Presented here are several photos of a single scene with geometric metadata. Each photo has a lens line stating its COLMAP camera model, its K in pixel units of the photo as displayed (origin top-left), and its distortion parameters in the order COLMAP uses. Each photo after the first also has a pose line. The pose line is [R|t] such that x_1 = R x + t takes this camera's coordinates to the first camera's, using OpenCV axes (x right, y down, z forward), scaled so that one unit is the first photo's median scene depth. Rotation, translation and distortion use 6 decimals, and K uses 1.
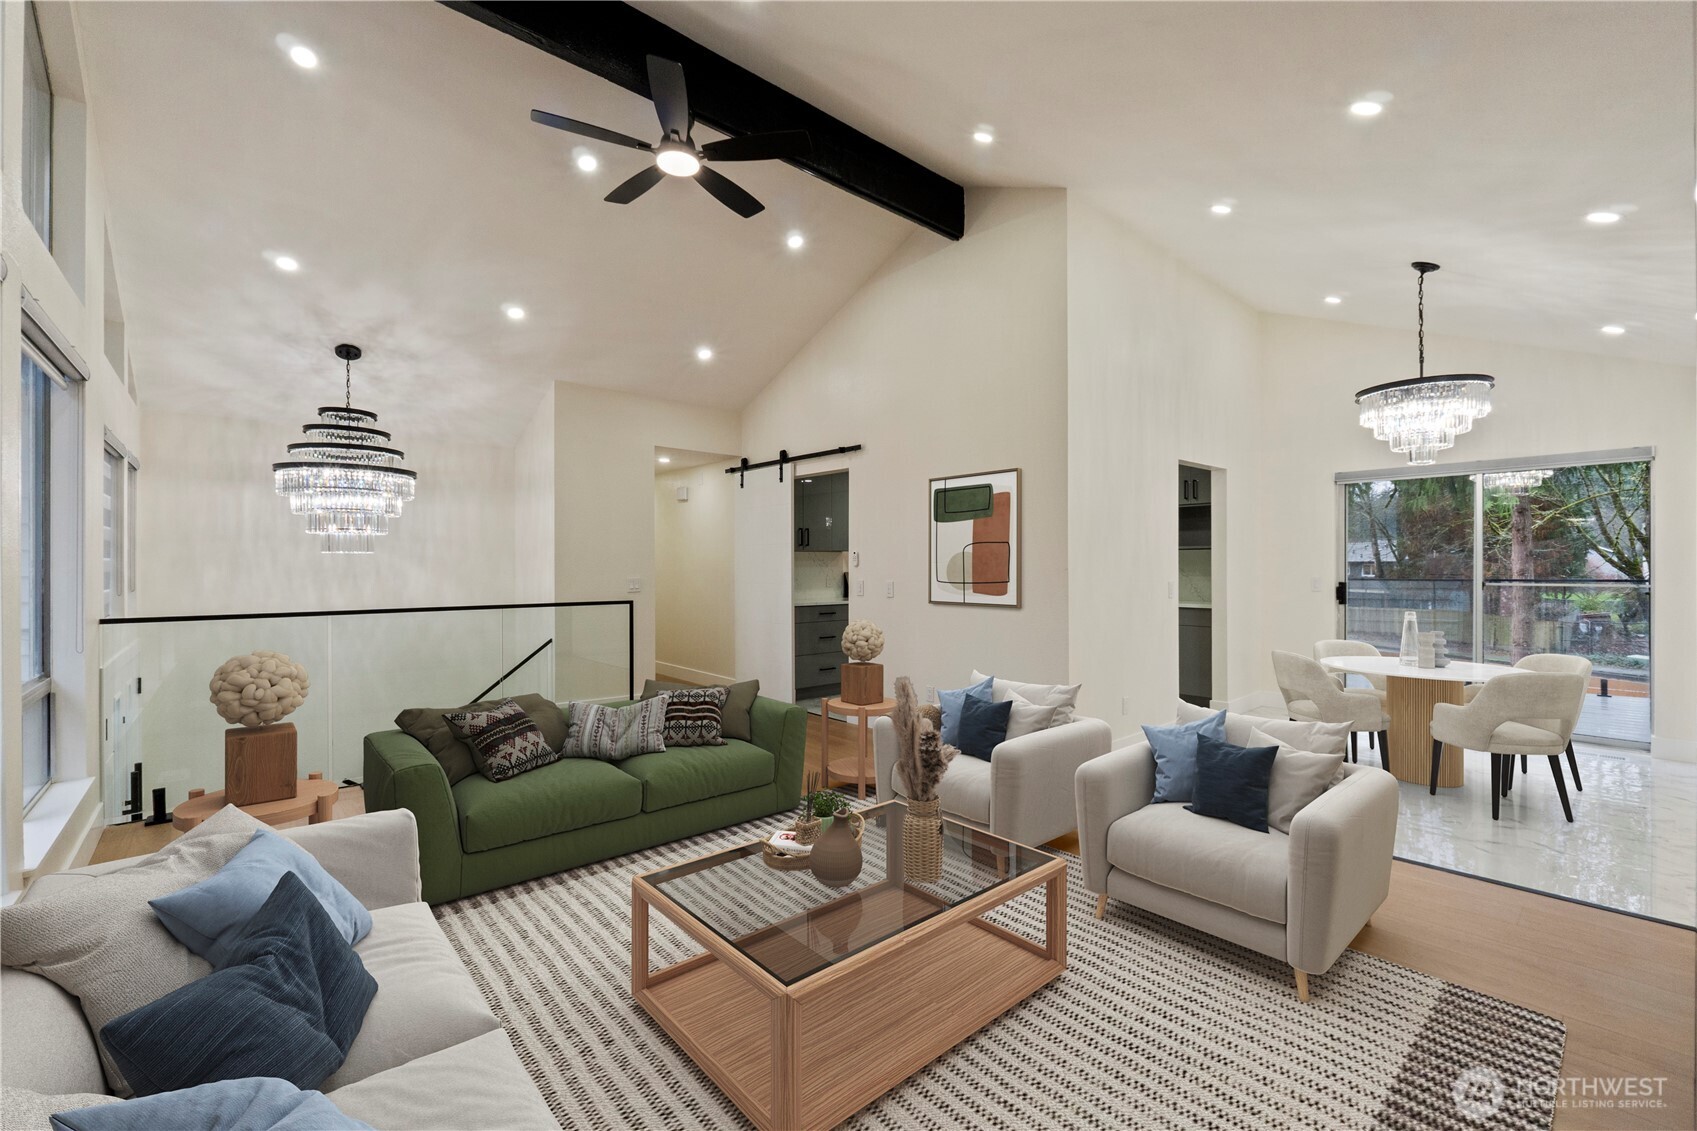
lens RADIAL K [[710.8, 0, 853.5], [0, 710.8, 572.1], [0, 0, 1]] dist [-0.008202, -0.000129]
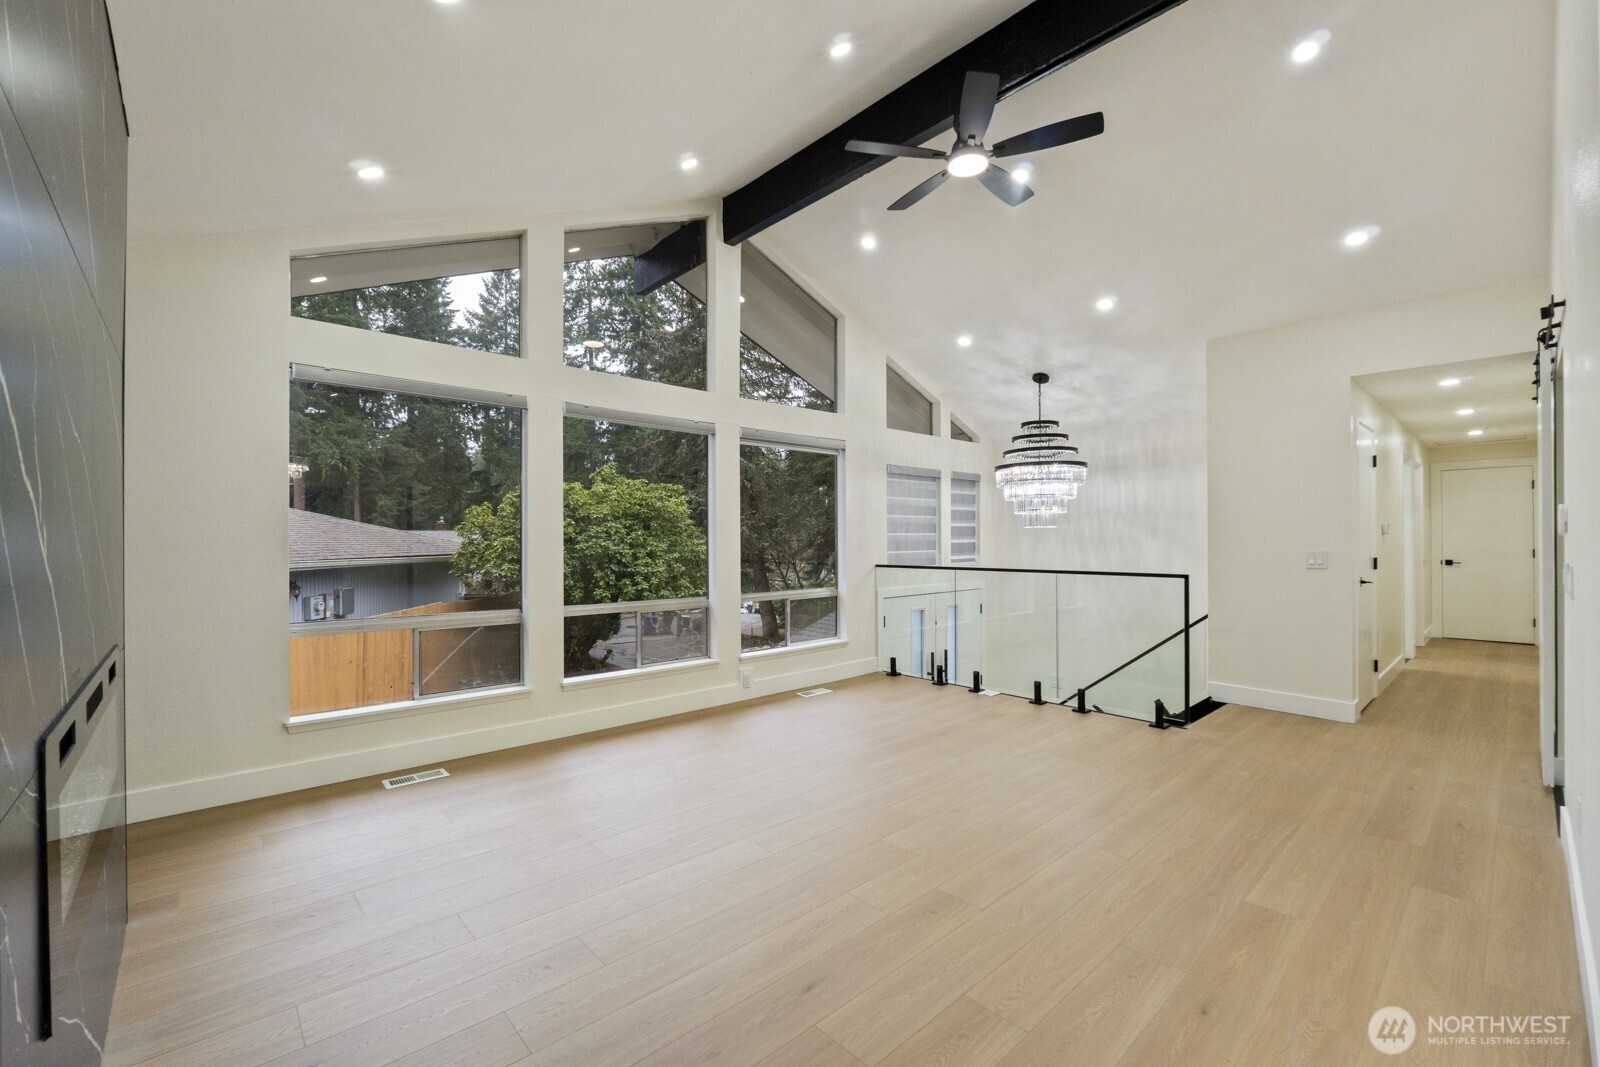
lens RADIAL K [[670.1, 0, 804.7], [0, 670.1, 539.7], [0, 0, 1]] dist [-0.008202, -0.000129]
pose [[-0.002721, -0.002791, -0.999992, 0.656118], [0.007973, 0.999964, -0.002812, 0.005071], [0.999965, -0.007981, -0.002698, 0.566320]]
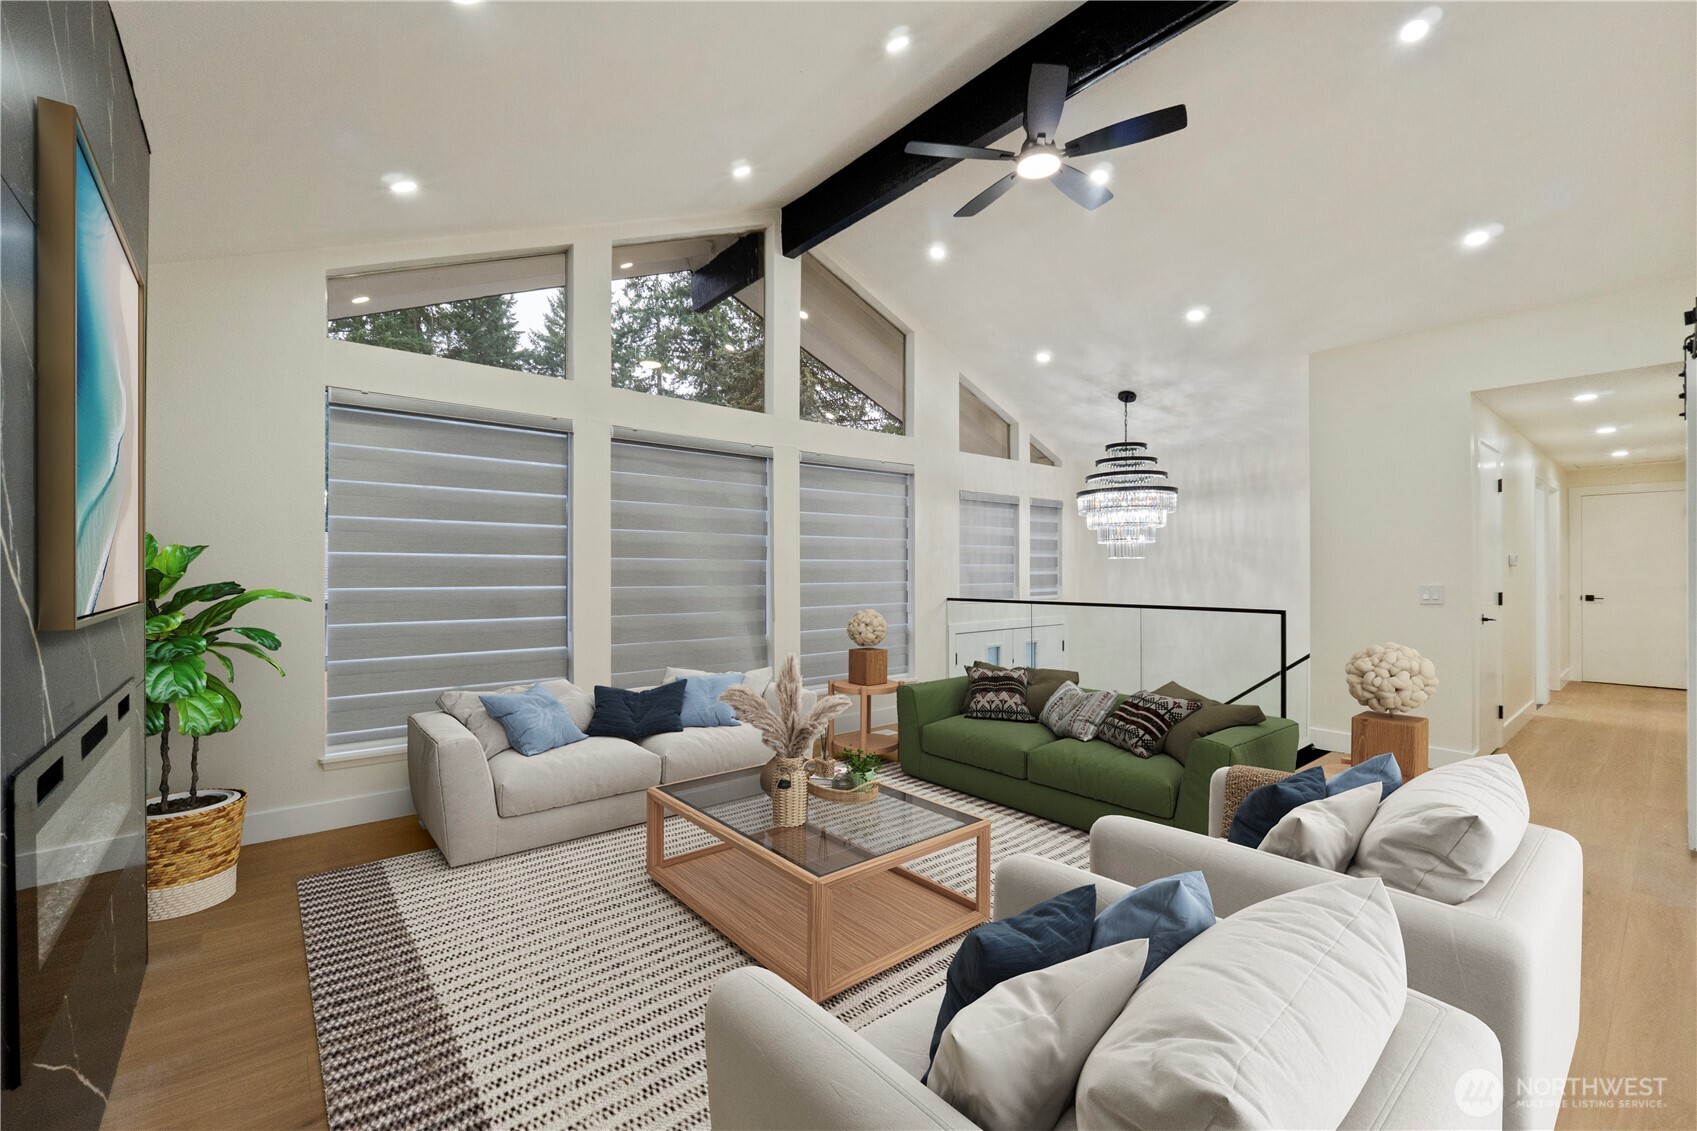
lens RADIAL K [[710.8, 0, 853.5], [0, 710.8, 572.1], [0, 0, 1]] dist [-0.008202, -0.000129]
pose [[-0.045540, -0.001318, -0.998962, 0.648474], [0.005493, 0.999984, -0.001570, 0.005227], [0.998947, -0.005559, -0.045532, 0.592184]]
